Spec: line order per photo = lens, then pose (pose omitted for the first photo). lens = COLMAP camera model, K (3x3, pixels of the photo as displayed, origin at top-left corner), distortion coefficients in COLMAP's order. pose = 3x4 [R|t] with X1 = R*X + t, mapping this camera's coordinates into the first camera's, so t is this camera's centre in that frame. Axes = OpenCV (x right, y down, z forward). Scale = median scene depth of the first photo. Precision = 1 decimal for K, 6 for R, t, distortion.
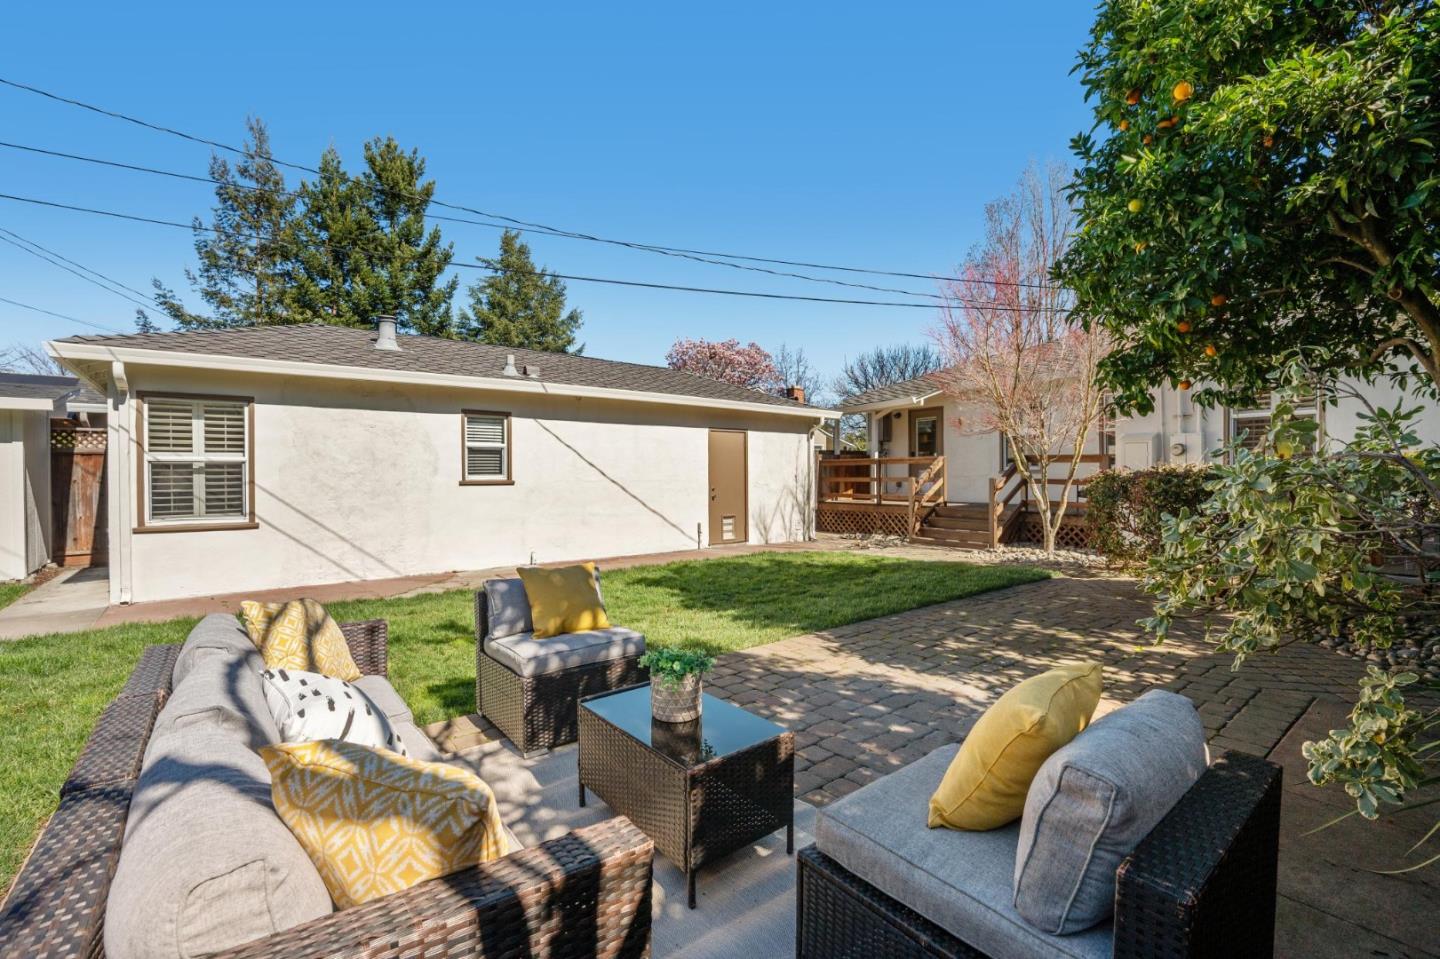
lens RADIAL K [[637.9, 0, 720.0], [0, 637.9, 479.5], [0, 0, 1]] dist [-0.001473, -0.000205]
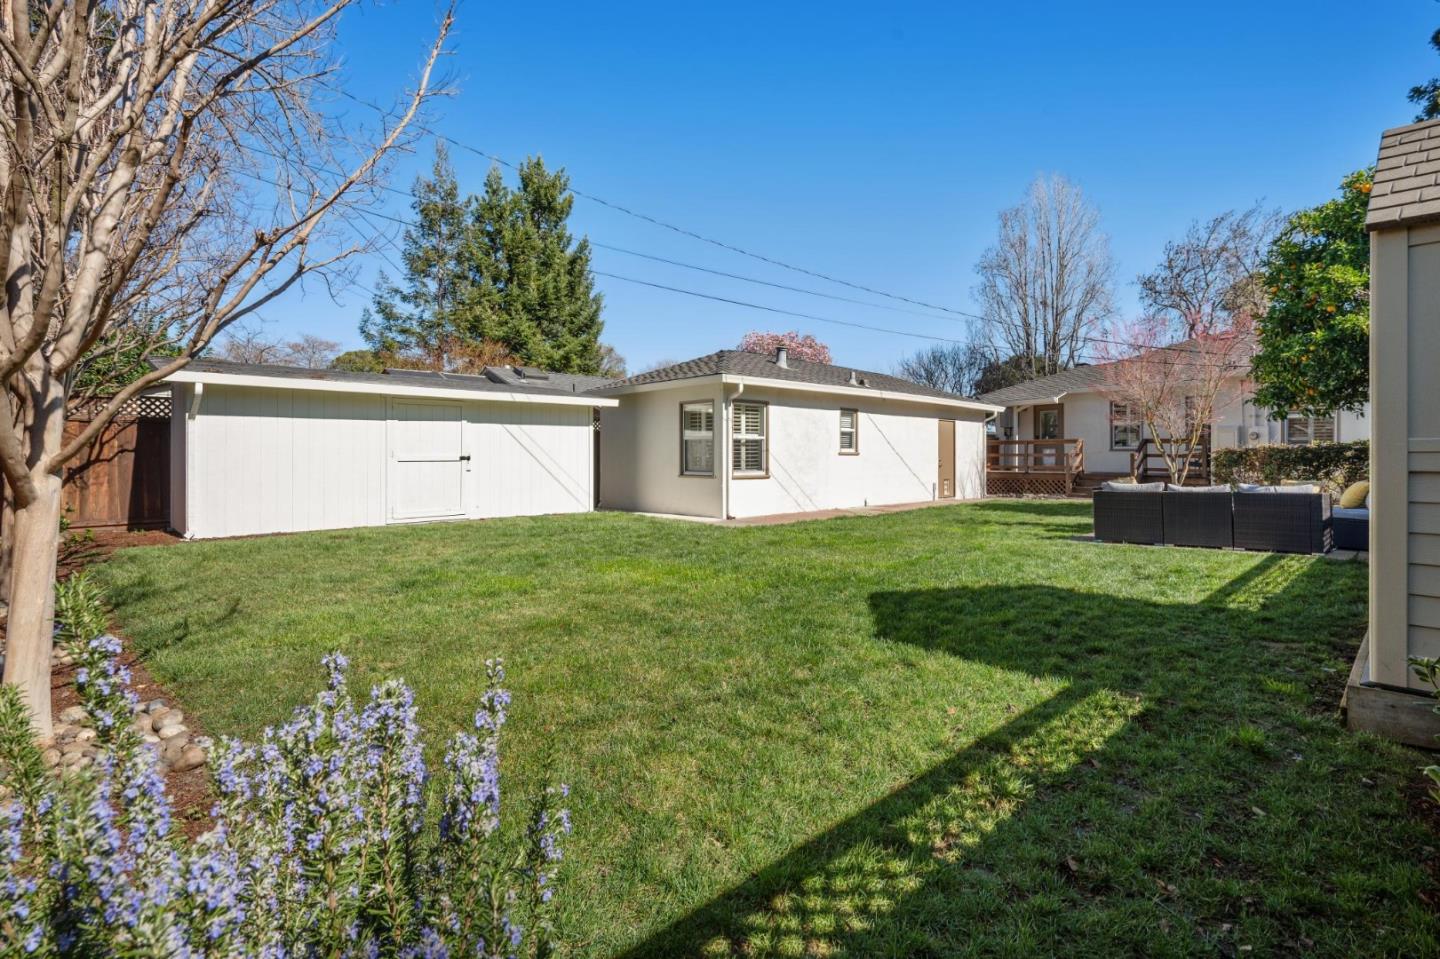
lens RADIAL K [[681.5, 0, 715.8], [0, 681.5, 452.7], [0, 0, 1]] dist [0.000299, 0.000393]
pose [[0.996568, 0.005584, 0.082592, -0.762270], [-0.004432, 0.999890, -0.014131, 0.025711], [-0.082661, 0.013717, 0.996483, -0.605221]]
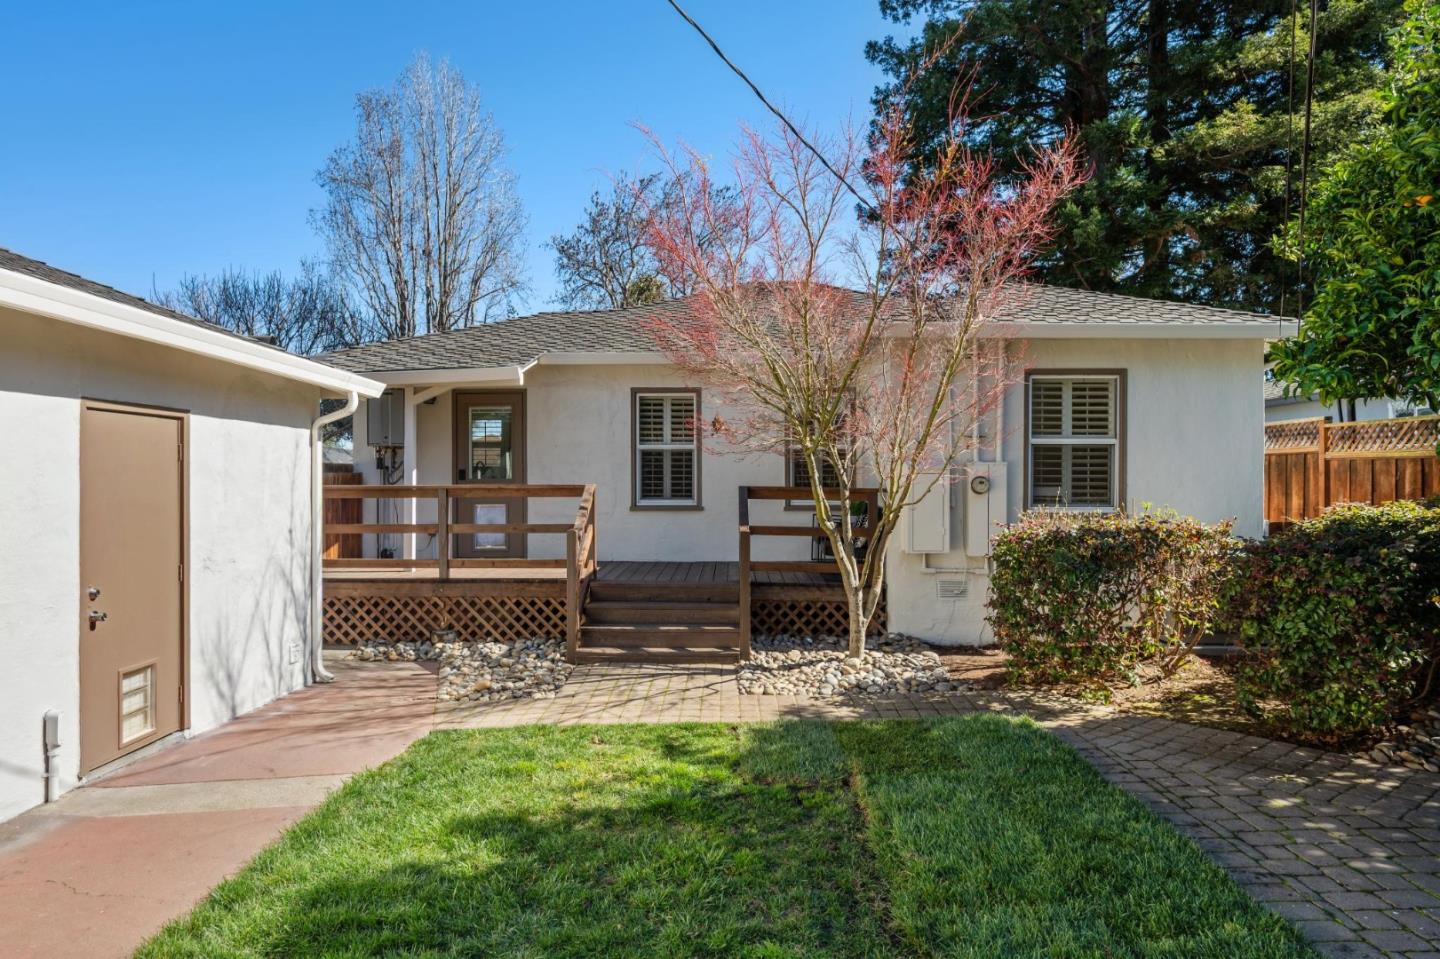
lens RADIAL K [[841.3, 0, 720.0], [0, 841.3, 479.5], [0, 0, 1]] dist [-0.001095, 0.000891]
pose [[0.632436, 0.004483, 0.774600, -0.160263], [0.002926, 0.999962, -0.008176, -0.043075], [-0.774607, 0.007438, 0.632399, 0.579898]]
